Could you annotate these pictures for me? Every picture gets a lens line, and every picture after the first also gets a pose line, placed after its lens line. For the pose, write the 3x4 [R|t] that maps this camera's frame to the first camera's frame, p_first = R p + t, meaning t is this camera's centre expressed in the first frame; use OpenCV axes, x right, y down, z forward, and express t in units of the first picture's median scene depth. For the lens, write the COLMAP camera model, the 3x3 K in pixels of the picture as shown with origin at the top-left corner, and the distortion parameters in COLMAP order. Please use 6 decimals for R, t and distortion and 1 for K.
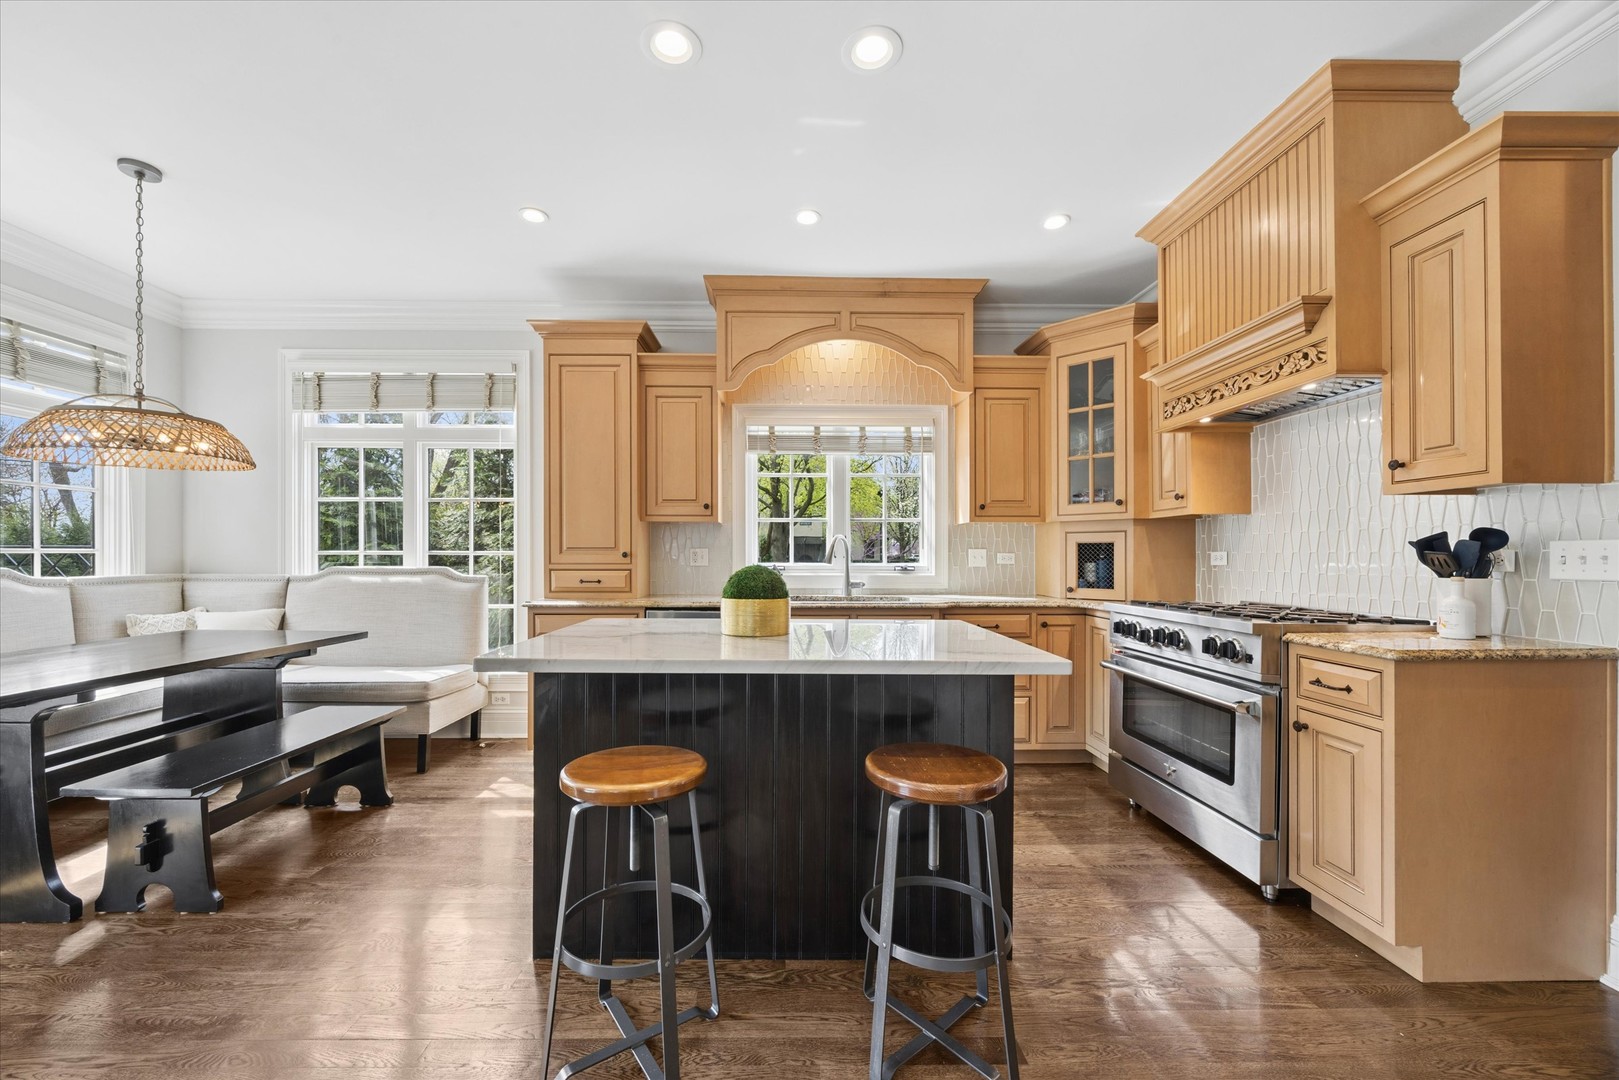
lens RADIAL K [[620.4, 0, 801.9], [0, 620.4, 554.2], [0, 0, 1]] dist [-0.000486, -0.000272]
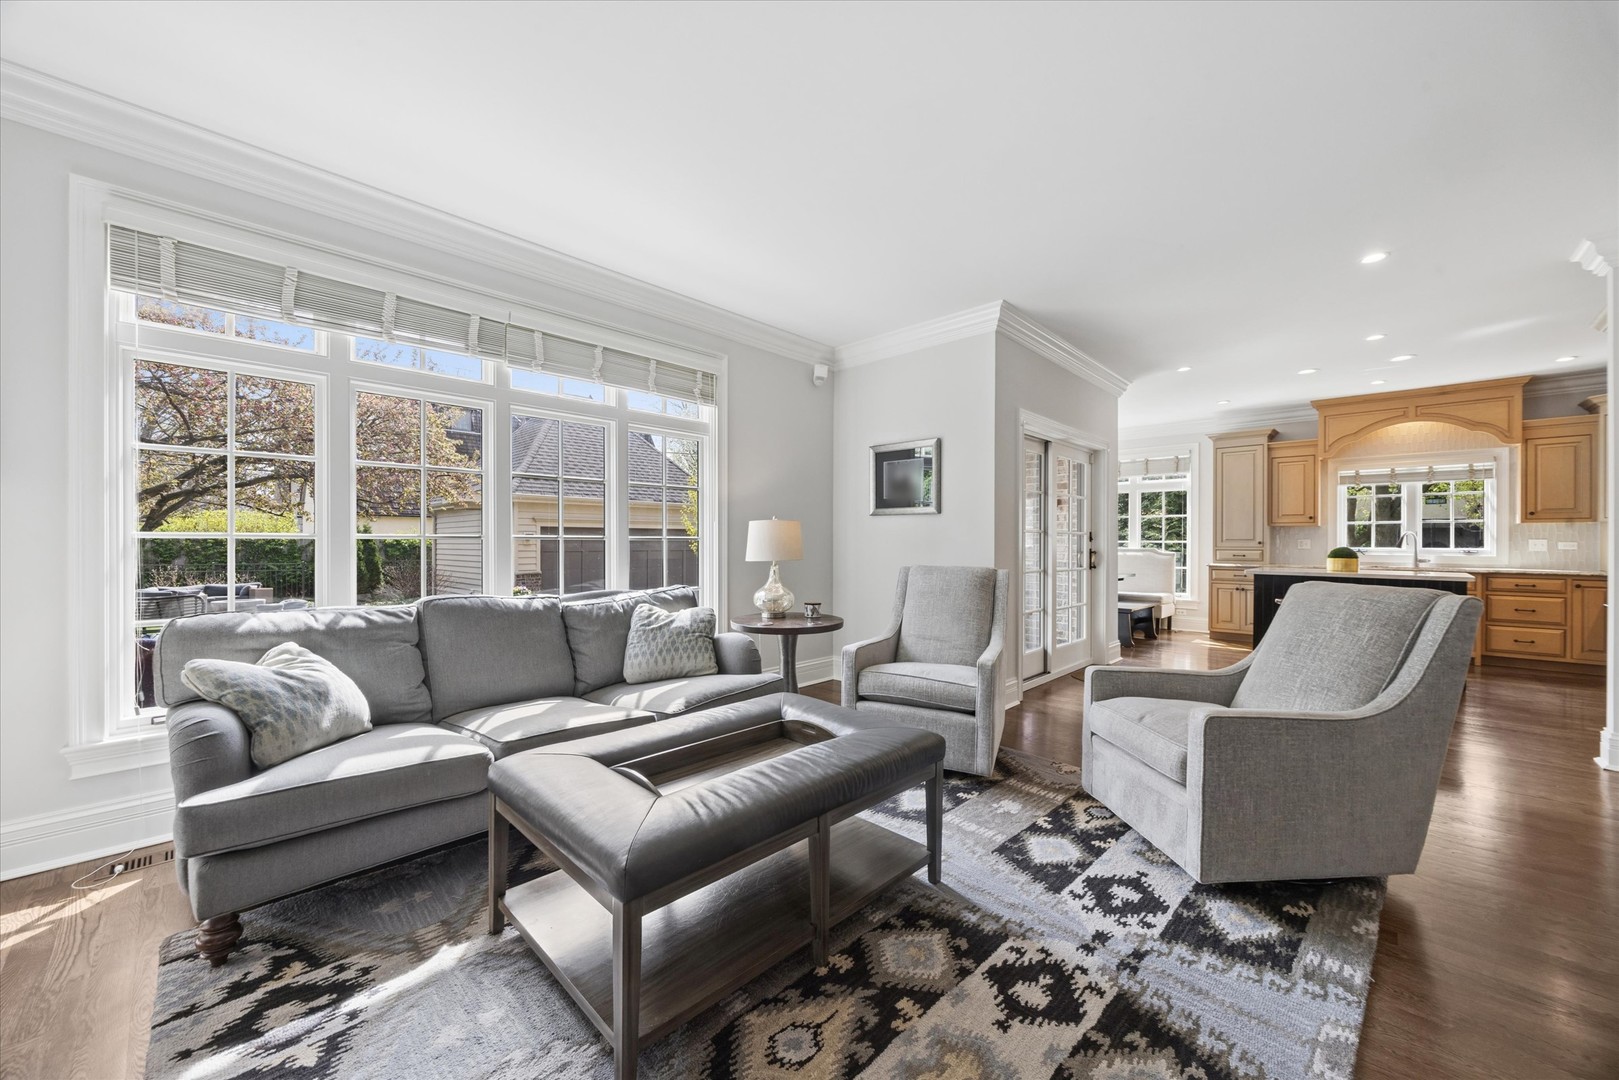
lens RADIAL K [[620.4, 0, 798.6], [0, 620.4, 544.7], [0, 0, 1]] dist [-0.000486, -0.000272]
pose [[0.695582, 0.004486, -0.718433, 0.117589], [0.001403, 0.999970, 0.007602, -0.009833], [0.718445, -0.006296, 0.695555, -1.412889]]
